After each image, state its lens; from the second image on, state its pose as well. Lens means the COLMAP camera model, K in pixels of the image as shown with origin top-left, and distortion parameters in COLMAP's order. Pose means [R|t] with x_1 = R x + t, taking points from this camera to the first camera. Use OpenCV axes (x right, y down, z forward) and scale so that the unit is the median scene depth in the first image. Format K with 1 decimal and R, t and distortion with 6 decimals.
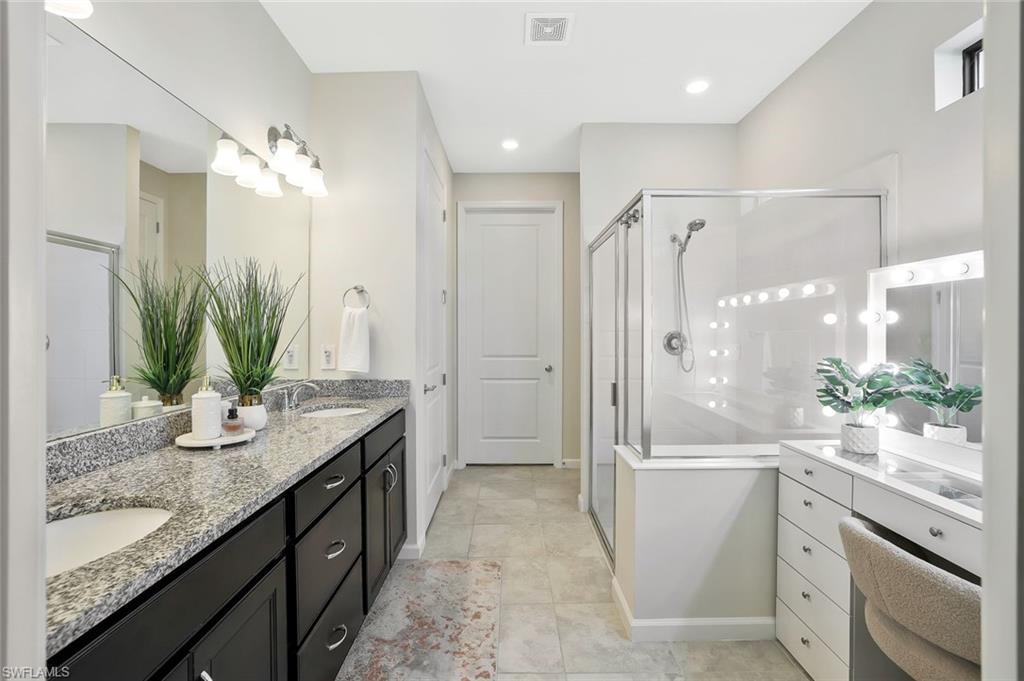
lens RADIAL K [[461.8, 0, 510.8], [0, 461.8, 338.4], [0, 0, 1]] dist [-0.034939, -0.000045]
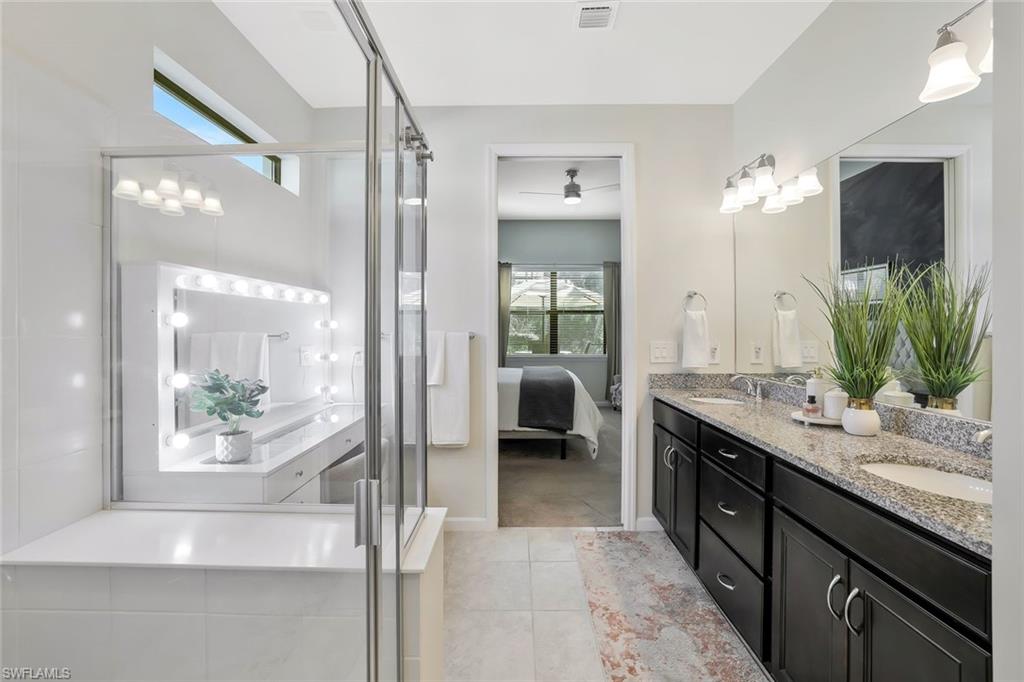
lens RADIAL K [[461.8, 0, 512.9], [0, 461.8, 335.5], [0, 0, 1]] dist [-0.034939, -0.000045]
pose [[-0.999958, 0.008826, -0.002442, 0.129258], [0.008796, 0.999887, 0.012161, -0.017284], [0.002550, 0.012139, -0.999923, 1.992530]]
